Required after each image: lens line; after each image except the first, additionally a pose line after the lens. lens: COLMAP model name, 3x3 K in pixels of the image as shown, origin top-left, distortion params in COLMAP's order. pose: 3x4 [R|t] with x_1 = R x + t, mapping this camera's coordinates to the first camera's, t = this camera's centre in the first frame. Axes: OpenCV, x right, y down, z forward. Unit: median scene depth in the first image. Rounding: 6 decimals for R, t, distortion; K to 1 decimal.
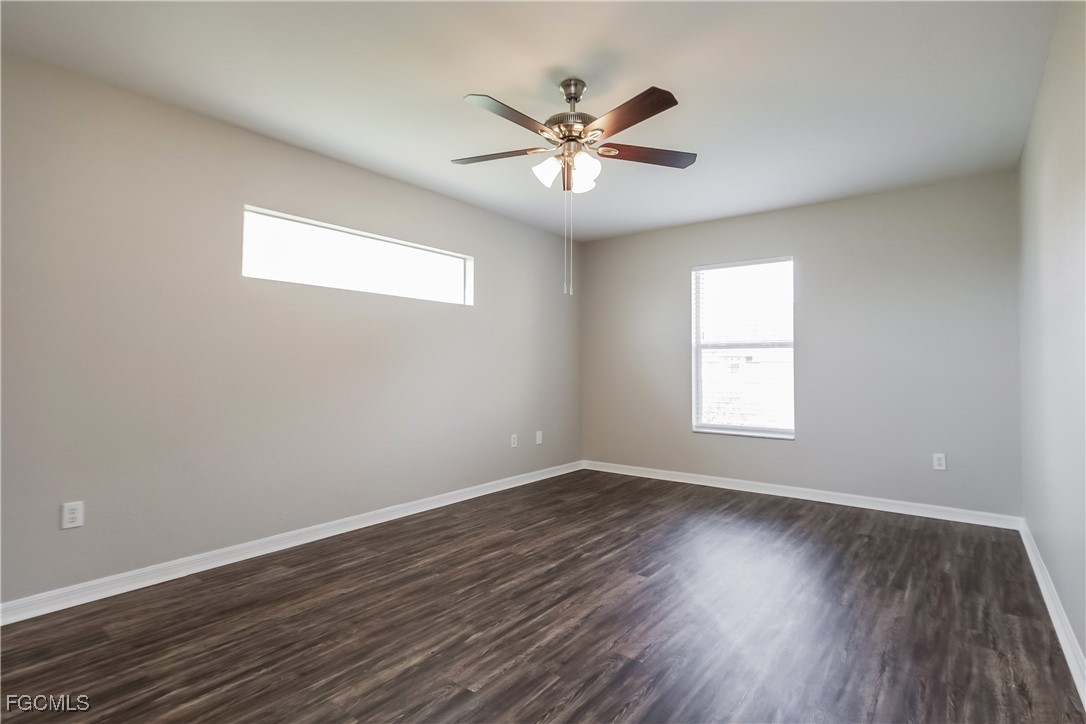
lens RADIAL K [[521.0, 0, 542.3], [0, 521.0, 363.7], [0, 0, 1]] dist [0.018424, 0.001257]
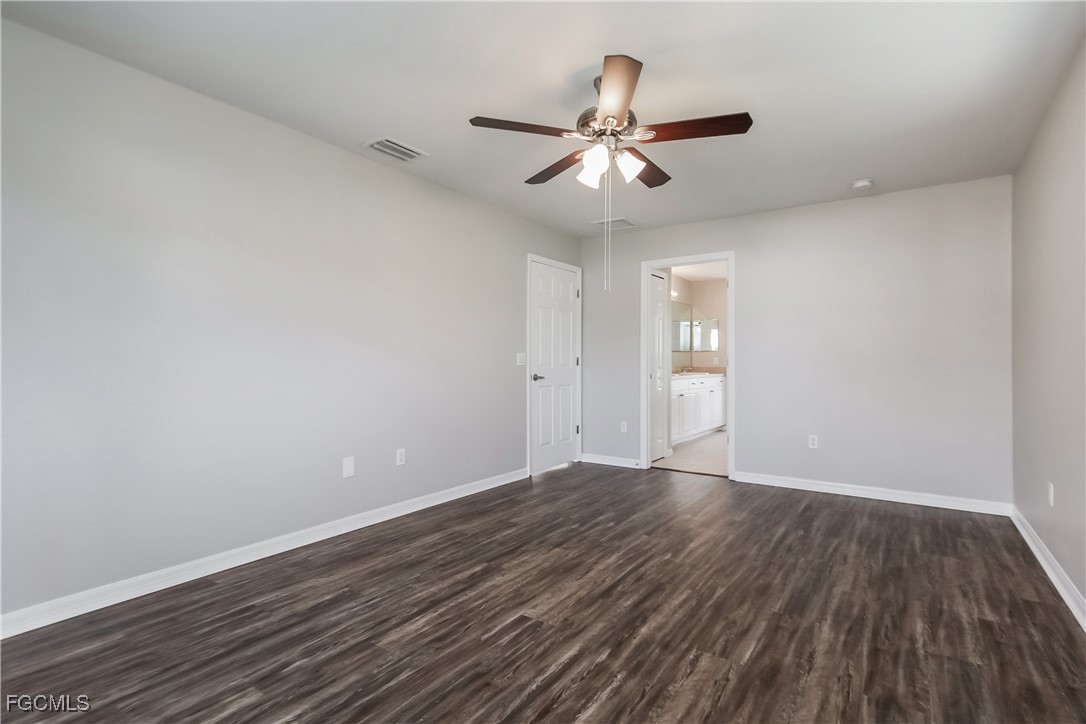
lens RADIAL K [[521.0, 0, 551.2], [0, 521.0, 356.4], [0, 0, 1]] dist [0.018424, 0.001257]
pose [[-0.997296, 0.004219, -0.073366, 0.221636], [0.005772, 0.999763, -0.020973, 0.017603], [0.073260, -0.021340, -0.997085, 1.896861]]
